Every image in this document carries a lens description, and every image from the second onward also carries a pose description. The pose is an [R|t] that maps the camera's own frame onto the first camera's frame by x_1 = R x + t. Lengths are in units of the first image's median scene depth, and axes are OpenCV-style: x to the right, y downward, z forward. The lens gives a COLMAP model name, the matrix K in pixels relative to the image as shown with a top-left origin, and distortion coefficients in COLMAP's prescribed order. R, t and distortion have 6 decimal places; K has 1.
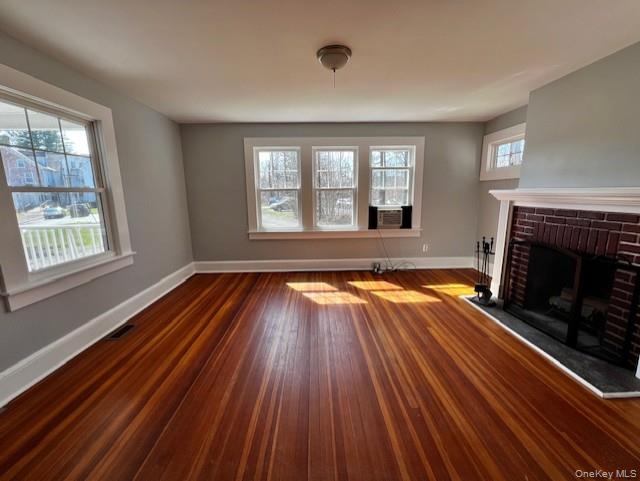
lens RADIAL K [[256.1, 0, 320.0], [0, 256.1, 240.5], [0, 0, 1]] dist [0.001375, 0.000187]
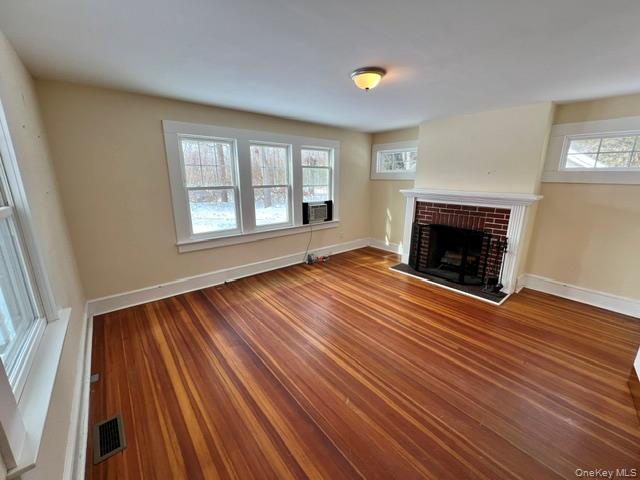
lens RADIAL K [[252.4, 0, 320.0], [0, 252.4, 240.0], [0, 0, 1]] dist [0.000730, 0.000236]
pose [[0.789056, -0.136962, 0.598859, -0.424945], [0.099208, 0.990444, 0.095803, -0.079067], [-0.606258, -0.016182, 0.795103, 0.131832]]
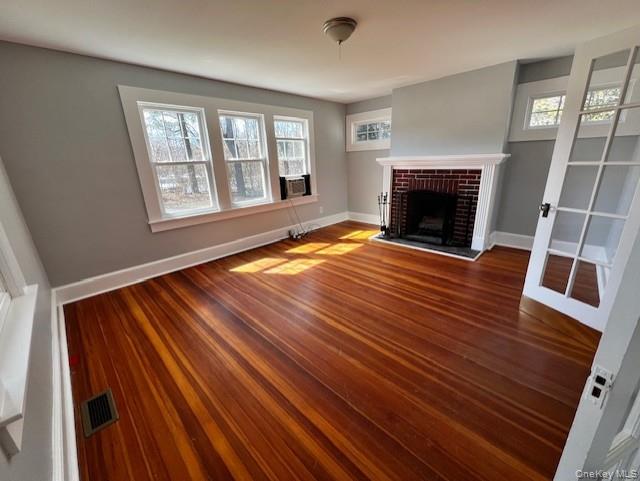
lens RADIAL K [[253.3, 0, 320.0], [0, 253.3, 240.5], [0, 0, 1]] dist [-0.000649, -0.000377]
pose [[0.723505, -0.225681, 0.652387, -0.440112], [0.155700, 0.974048, 0.164279, -0.028899], [-0.672531, -0.017280, 0.739867, 0.140570]]
